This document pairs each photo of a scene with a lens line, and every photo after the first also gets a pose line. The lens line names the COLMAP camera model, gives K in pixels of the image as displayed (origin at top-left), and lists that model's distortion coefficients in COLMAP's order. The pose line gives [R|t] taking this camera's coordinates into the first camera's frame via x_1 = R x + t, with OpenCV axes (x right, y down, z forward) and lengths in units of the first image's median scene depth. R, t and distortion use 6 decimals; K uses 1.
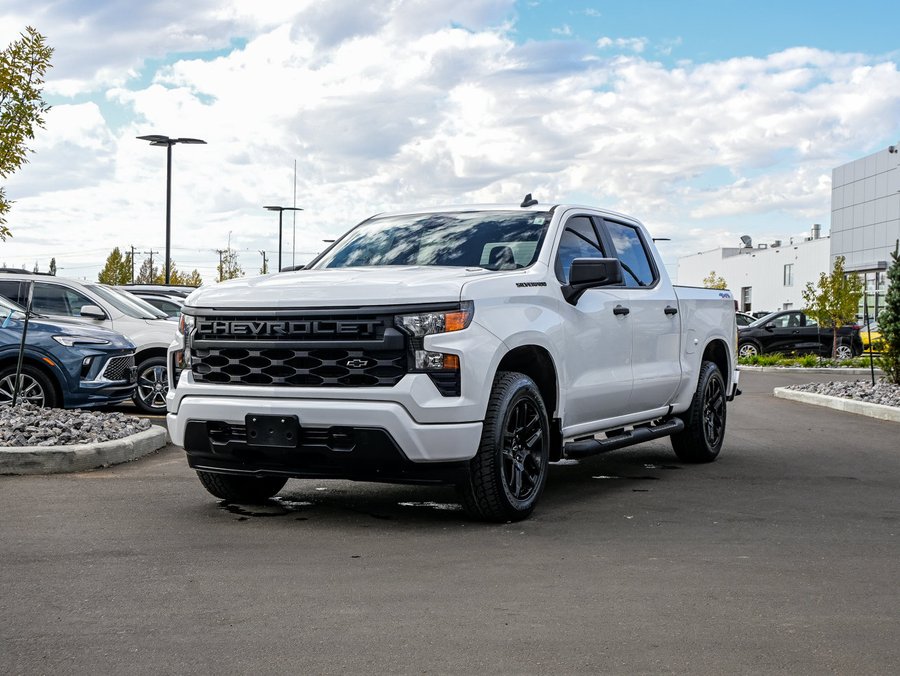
lens RADIAL K [[1301.3, 0, 450.0], [0, 1301.3, 338.0], [0, 0, 1]] dist [0.003064, 0.057649]
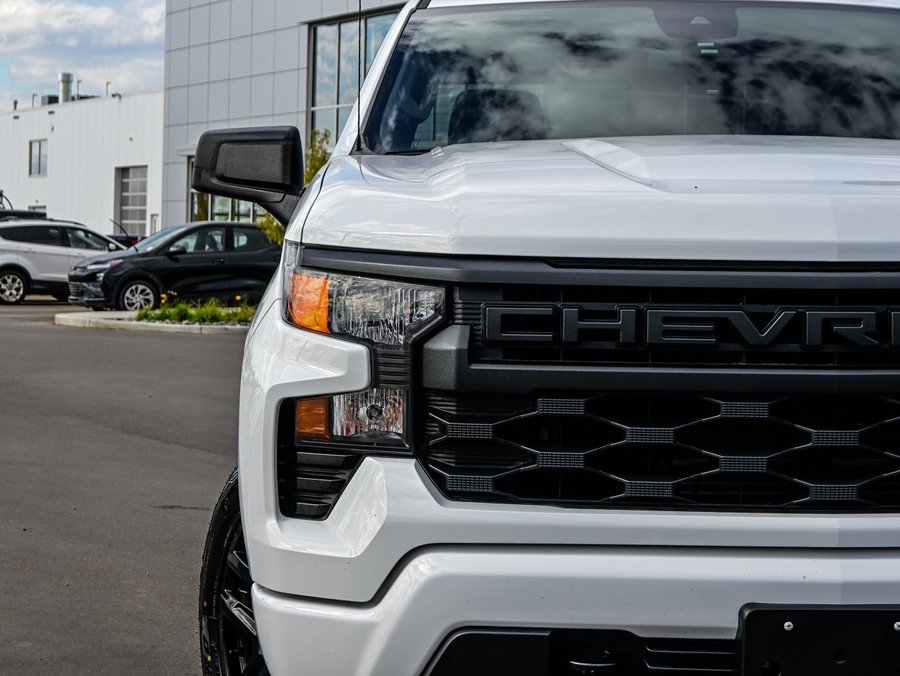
lens RADIAL K [[2160.6, 0, 450.0], [0, 2160.6, 338.0], [0, 0, 1]] dist [-0.026574, -0.414612]
pose [[0.882351, -0.016747, 0.470294, -0.461986], [-0.000112, 0.999359, 0.035796, -0.023928], [-0.470592, -0.031637, 0.881783, 0.585675]]
